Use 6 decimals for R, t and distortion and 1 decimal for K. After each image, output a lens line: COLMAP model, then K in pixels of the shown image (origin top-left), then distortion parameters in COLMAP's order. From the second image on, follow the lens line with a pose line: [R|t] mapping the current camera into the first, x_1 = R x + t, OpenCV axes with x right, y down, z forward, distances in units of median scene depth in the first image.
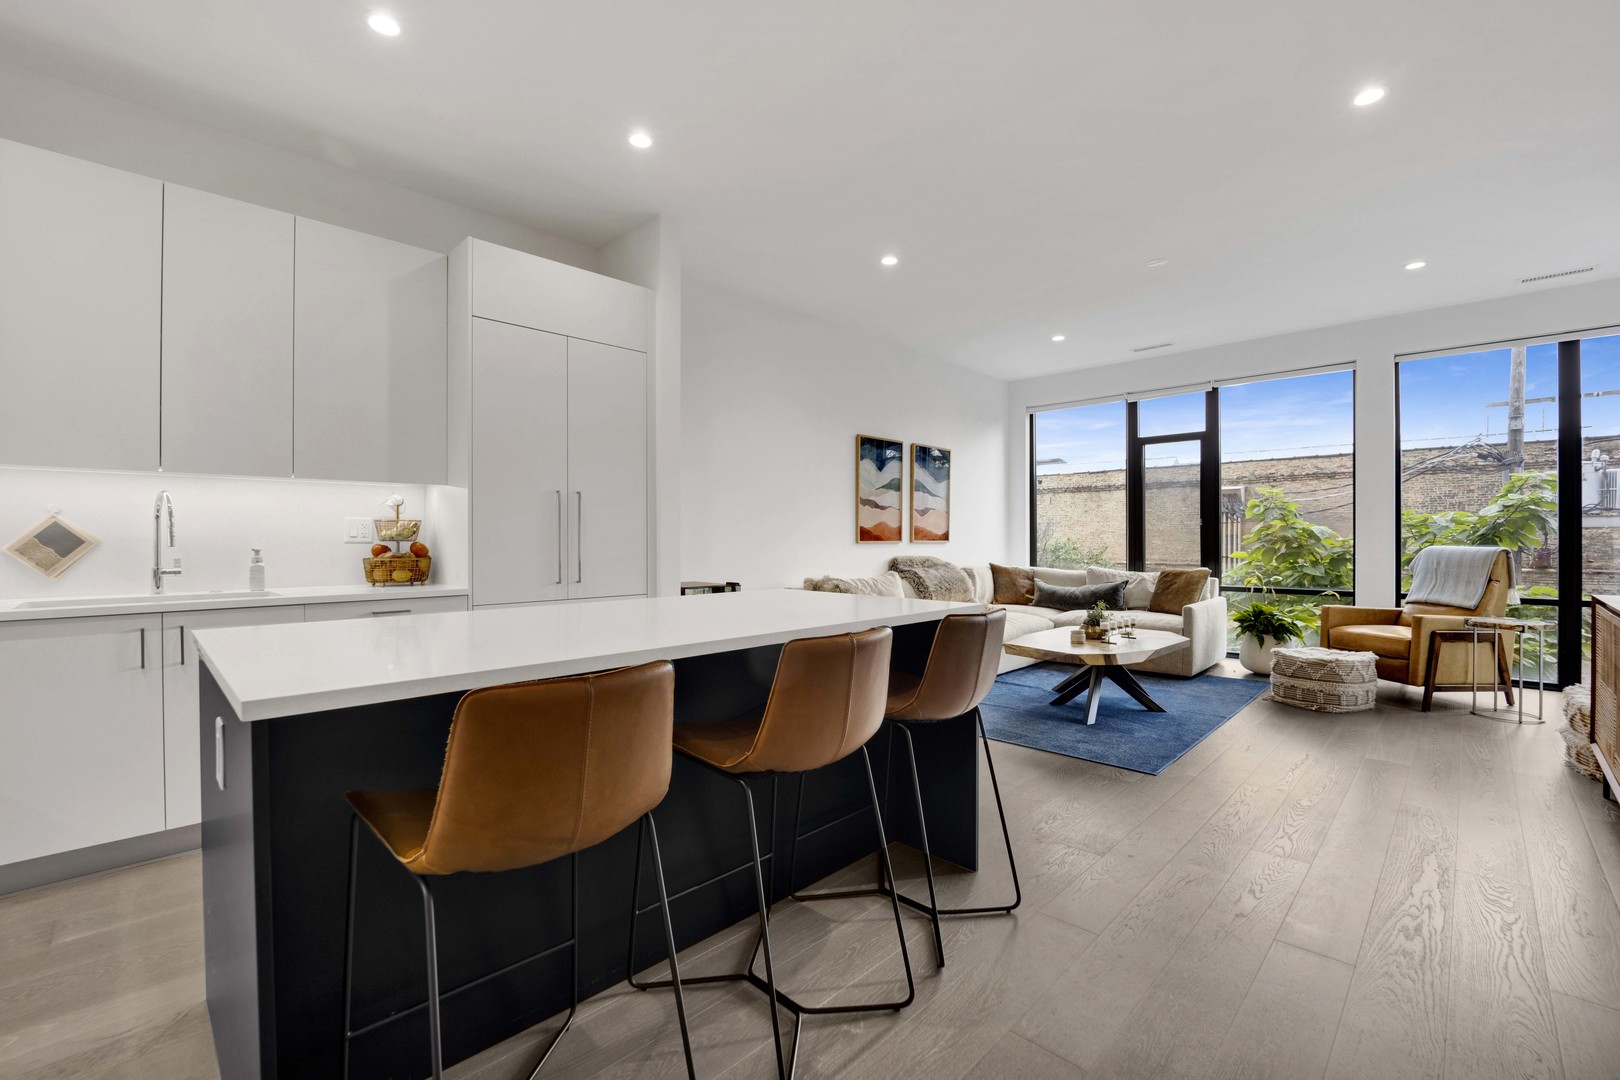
lens RADIAL K [[694.9, 0, 818.1], [0, 694.9, 539.2], [0, 0, 1]] dist [-0.026081, -0.000104]
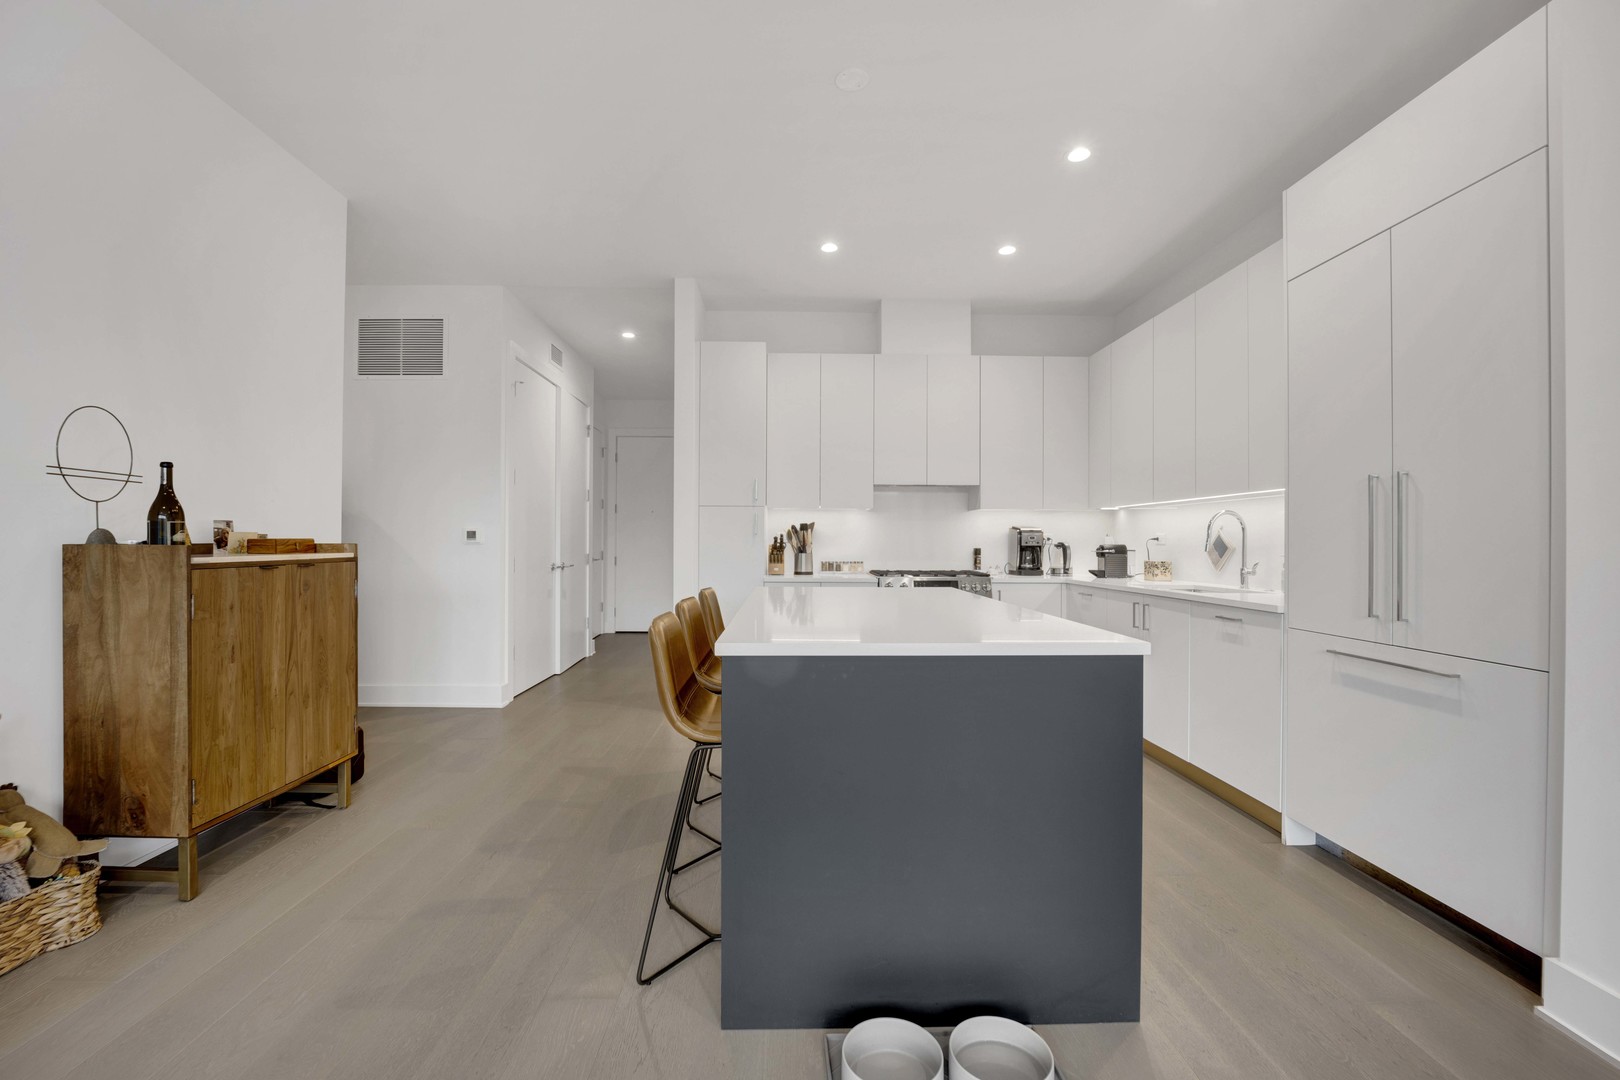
lens RADIAL K [[686.5, 0, 795.2], [0, 686.5, 542.6], [0, 0, 1]] dist [-0.018454, 0.000165]
pose [[-0.713879, -0.002262, -0.700265, 0.248411], [-0.004951, 0.999986, 0.001817, -0.002492], [0.700251, 0.004764, -0.713880, 0.583962]]
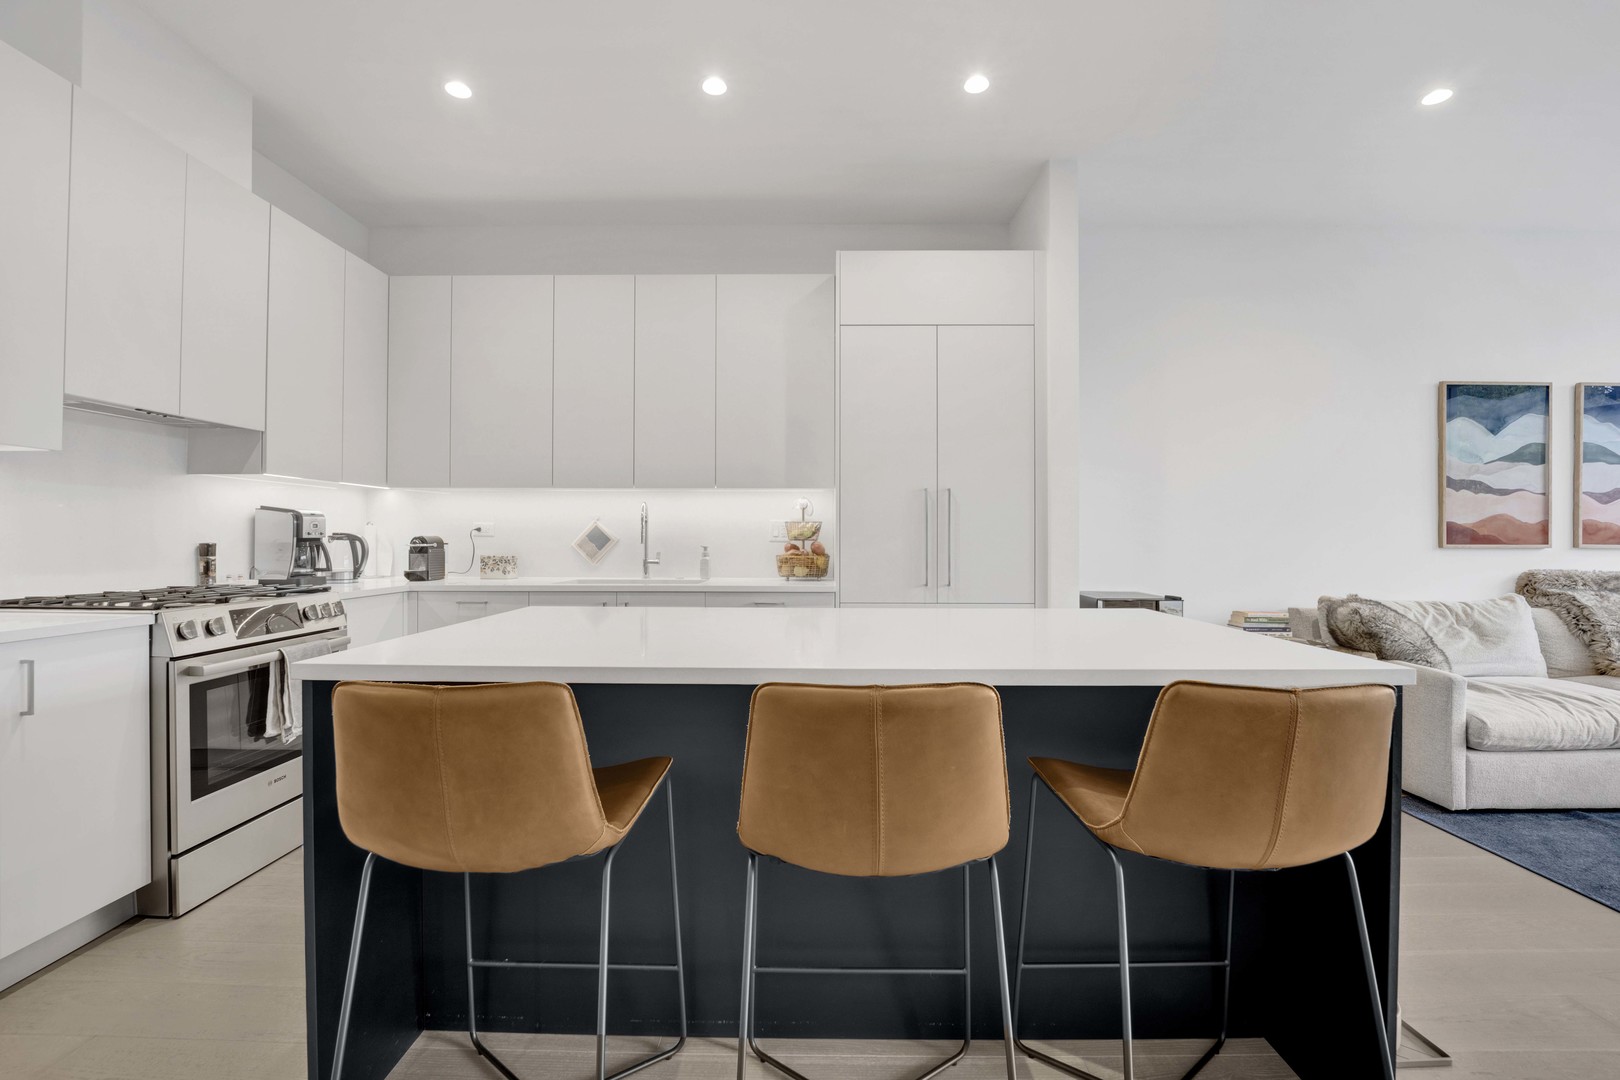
lens RADIAL K [[696.6, 0, 815.3], [0, 696.6, 535.4], [0, 0, 1]] dist [-0.018133, -0.000238]
pose [[0.687464, -0.000071, -0.726218, 0.115712], [-0.004529, 0.999980, -0.004385, -0.000327], [0.726204, 0.006303, 0.687450, 0.124083]]
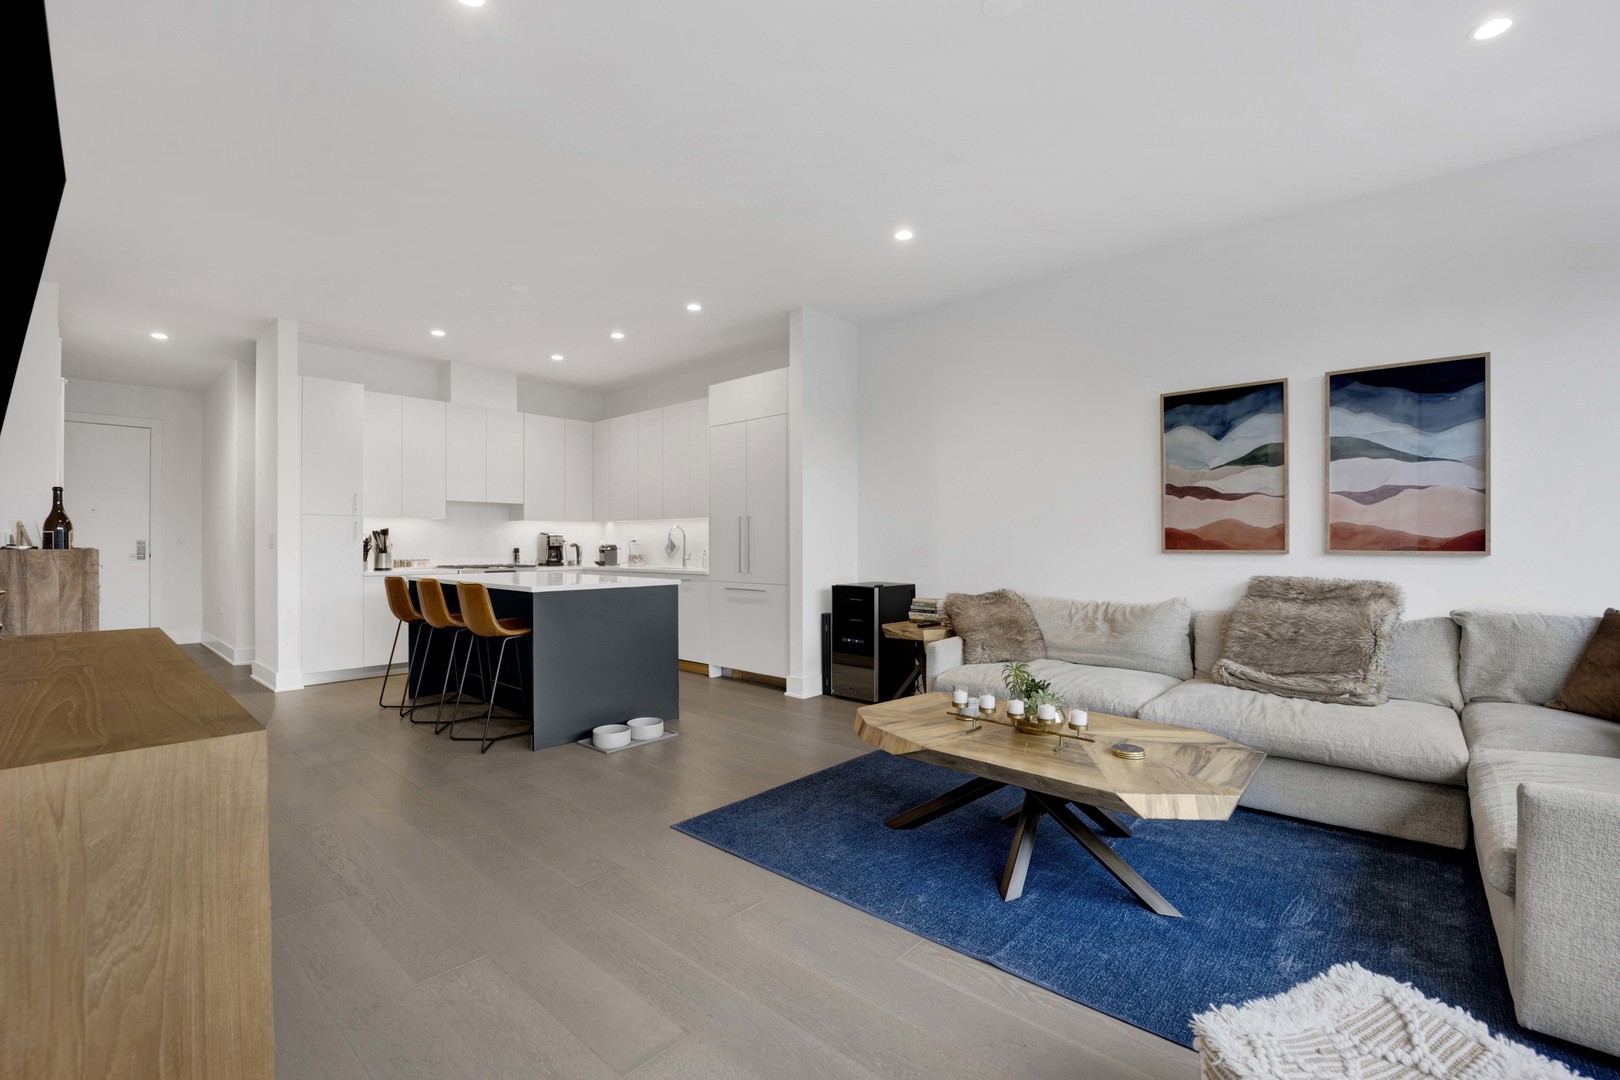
lens RADIAL K [[719.5, 0, 808.2], [0, 719.5, 545.1], [0, 0, 1]] dist [-0.020671, -0.000267]
pose [[0.020887, 0.002596, -0.999778, 0.729132], [-0.000357, 0.999997, 0.002589, -0.003341], [0.999782, 0.000302, 0.020887, 0.612013]]
